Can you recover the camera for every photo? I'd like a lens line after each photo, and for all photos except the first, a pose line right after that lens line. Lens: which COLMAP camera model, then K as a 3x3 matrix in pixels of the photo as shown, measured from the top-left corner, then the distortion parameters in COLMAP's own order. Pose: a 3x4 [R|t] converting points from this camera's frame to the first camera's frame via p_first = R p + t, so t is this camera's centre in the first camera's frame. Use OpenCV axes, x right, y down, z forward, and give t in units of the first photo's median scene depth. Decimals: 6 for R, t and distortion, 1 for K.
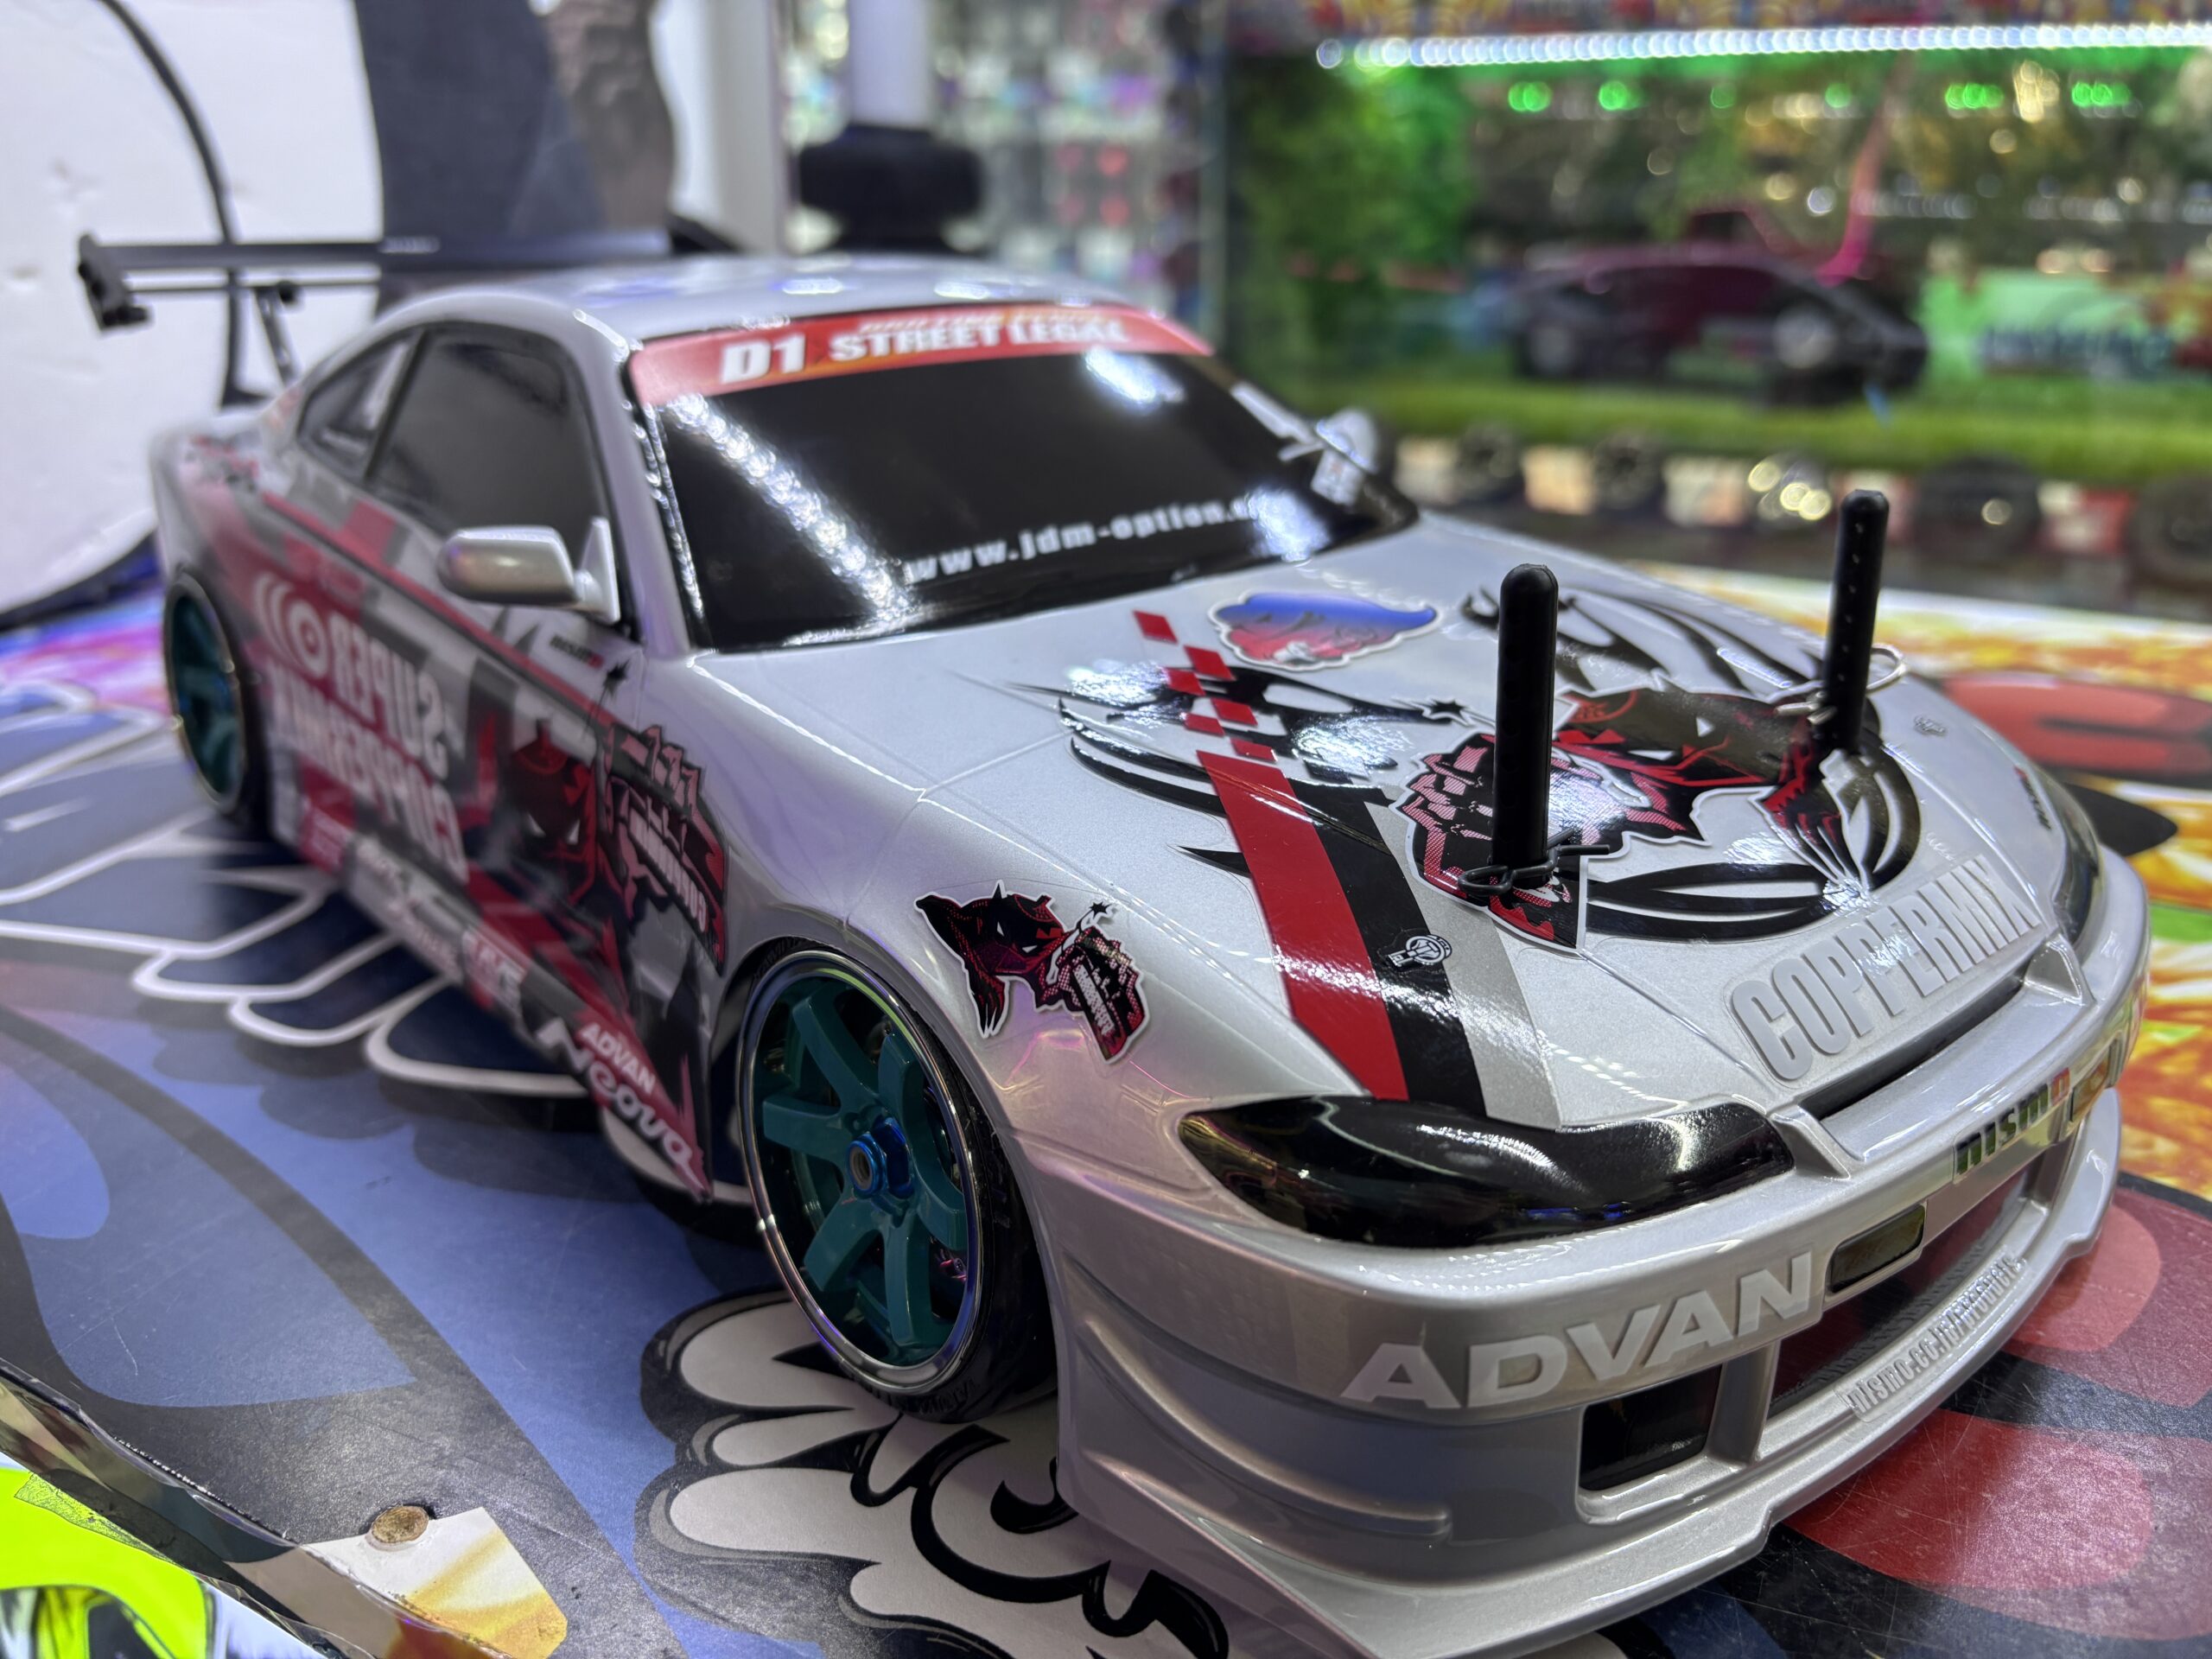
lens RADIAL K [[1790.2, 0, 1106.0], [0, 1790.2, 829.5], [0, 0, 1]] dist [-0.005983, 0.001245]
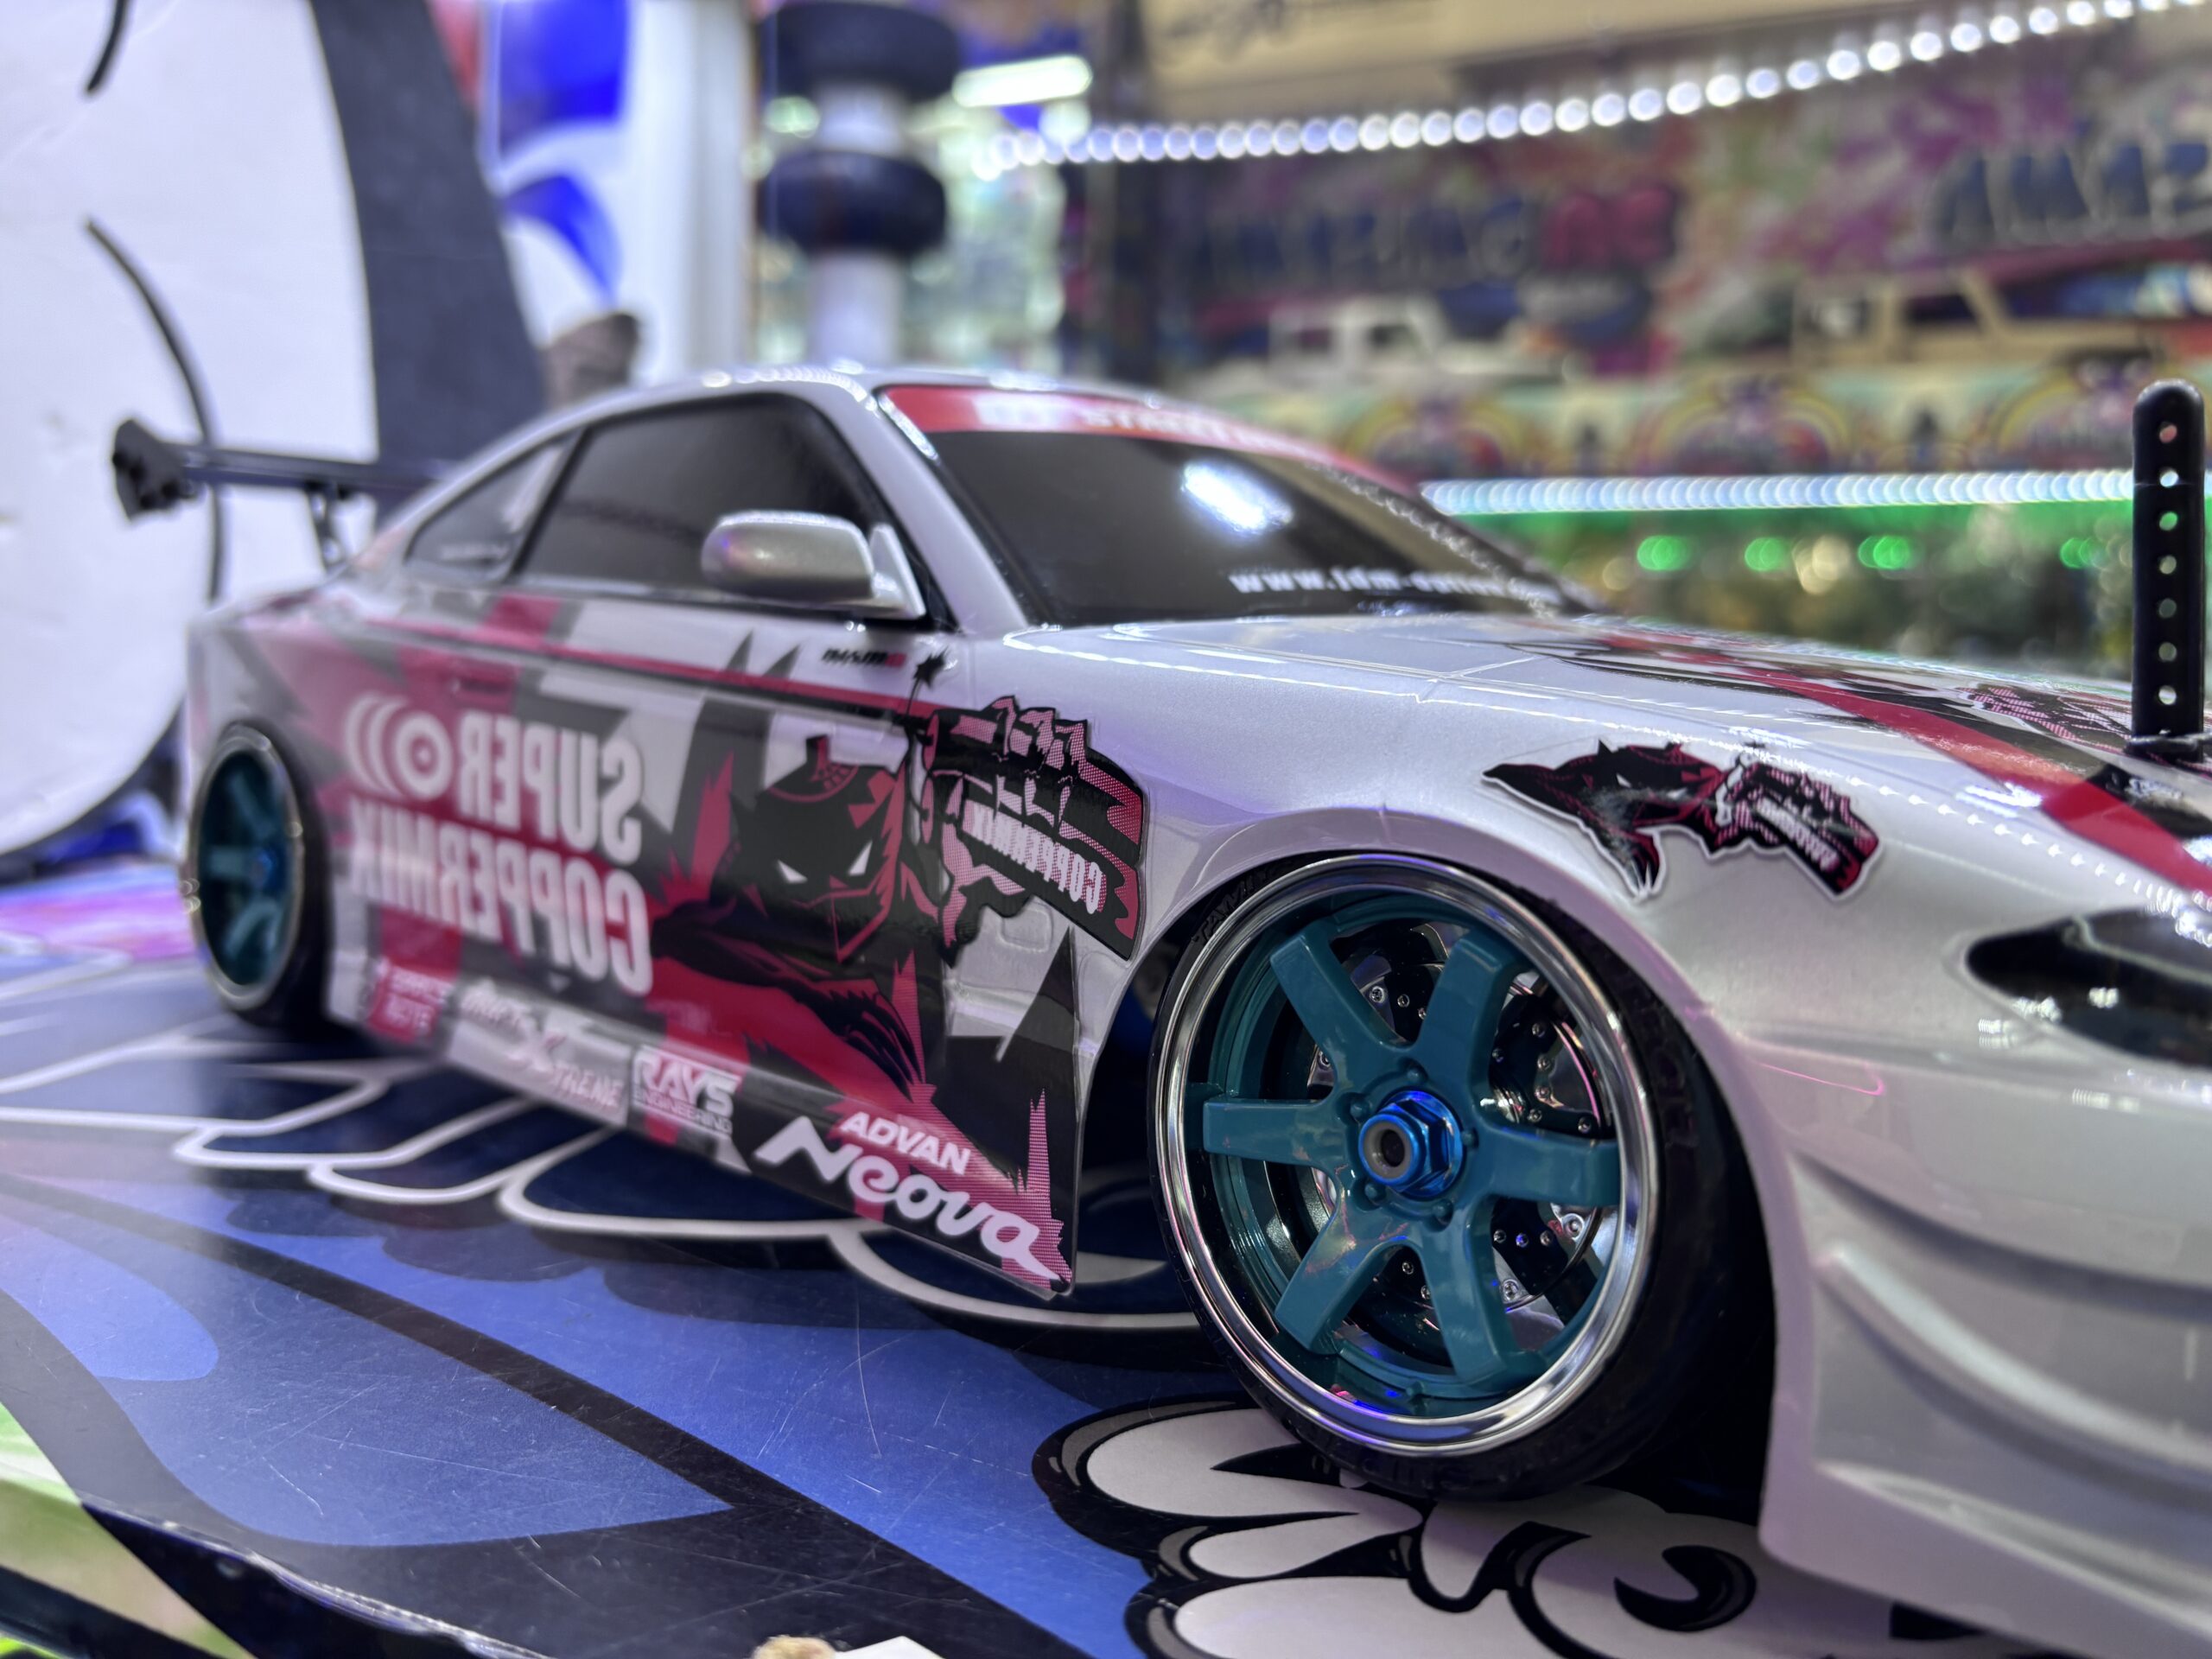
lens RADIAL K [[1790.2, 0, 1106.0], [0, 1790.2, 829.5], [0, 0, 1]] dist [-0.005983, 0.001245]
pose [[0.995224, 0.004951, 0.097490, -0.270843], [0.019919, 0.967399, -0.252473, 0.202110], [-0.095562, 0.253209, 0.962680, 0.199717]]
